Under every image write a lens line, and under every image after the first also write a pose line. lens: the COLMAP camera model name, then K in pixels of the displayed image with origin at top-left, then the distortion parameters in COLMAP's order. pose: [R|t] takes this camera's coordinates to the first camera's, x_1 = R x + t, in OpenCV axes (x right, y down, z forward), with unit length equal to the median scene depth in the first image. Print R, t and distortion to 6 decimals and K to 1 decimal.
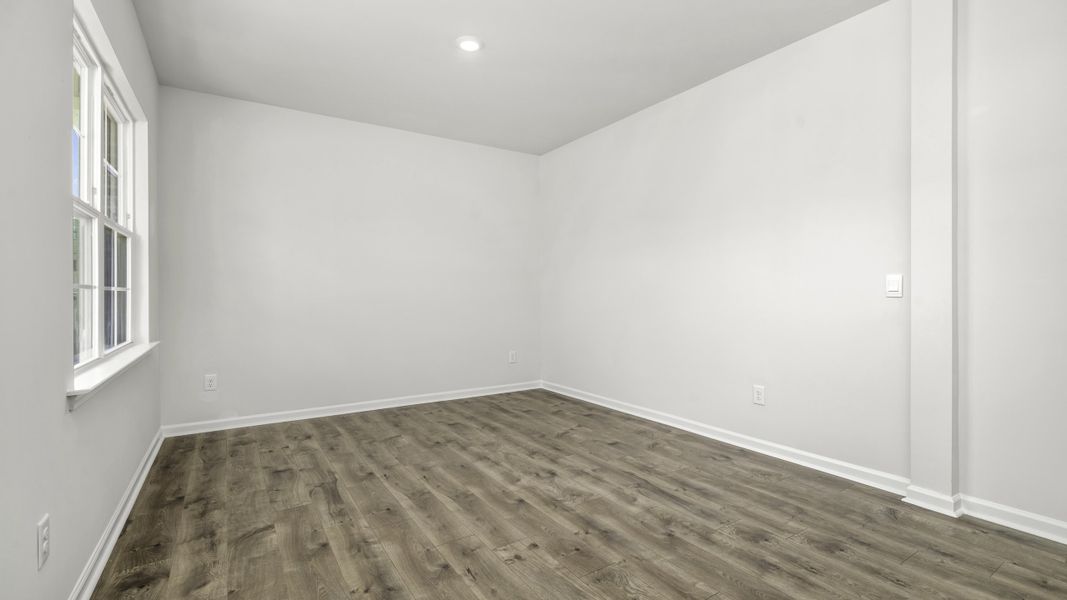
lens RADIAL K [[479.8, 0, 533.5], [0, 479.8, 300.0], [0, 0, 1]] dist [0.001409, 0.000347]
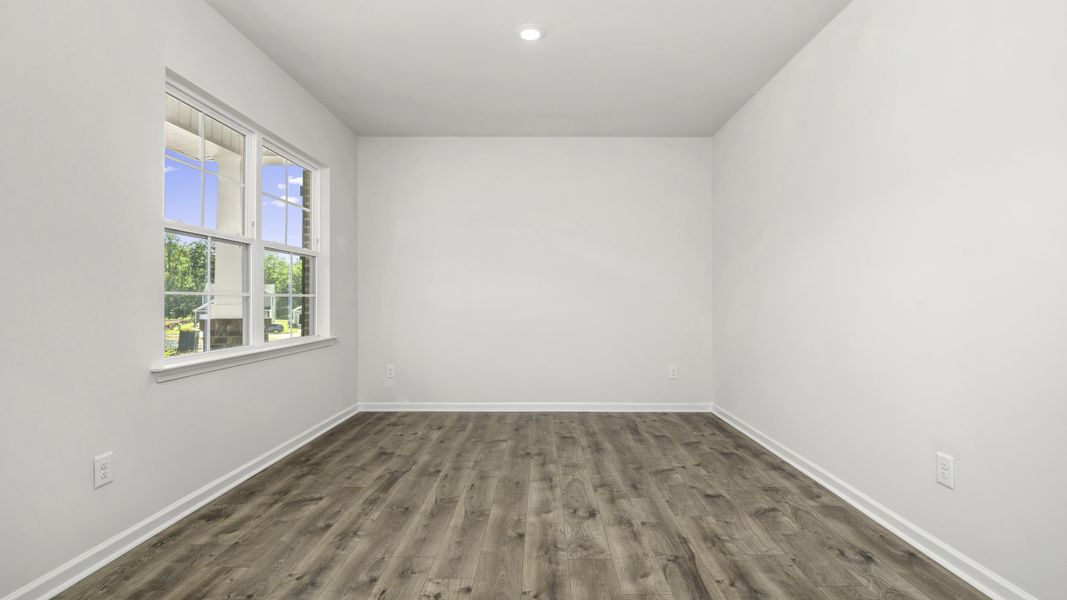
lens RADIAL K [[479.8, 0, 533.5], [0, 479.8, 300.0], [0, 0, 1]] dist [0.001409, 0.000347]
pose [[0.835914, 0.003807, -0.548847, 0.442631], [-0.009400, 0.999929, -0.007381, -0.006594], [0.548780, 0.011329, 0.835890, 0.254364]]
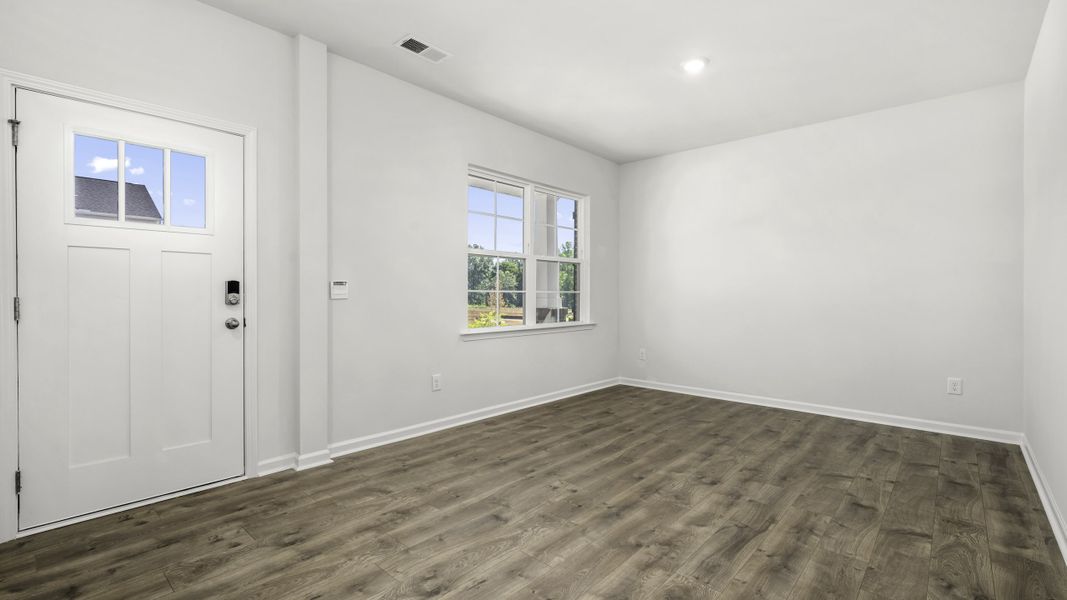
lens RADIAL K [[462.6, 0, 533.5], [0, 462.6, 300.0], [0, 0, 1]] dist [0.001296, 0.000340]
pose [[0.263589, 0.017749, -0.964472, 0.895811], [-0.017383, 0.999756, 0.013648, -0.014481], [0.964478, 0.013168, 0.263833, 0.427552]]
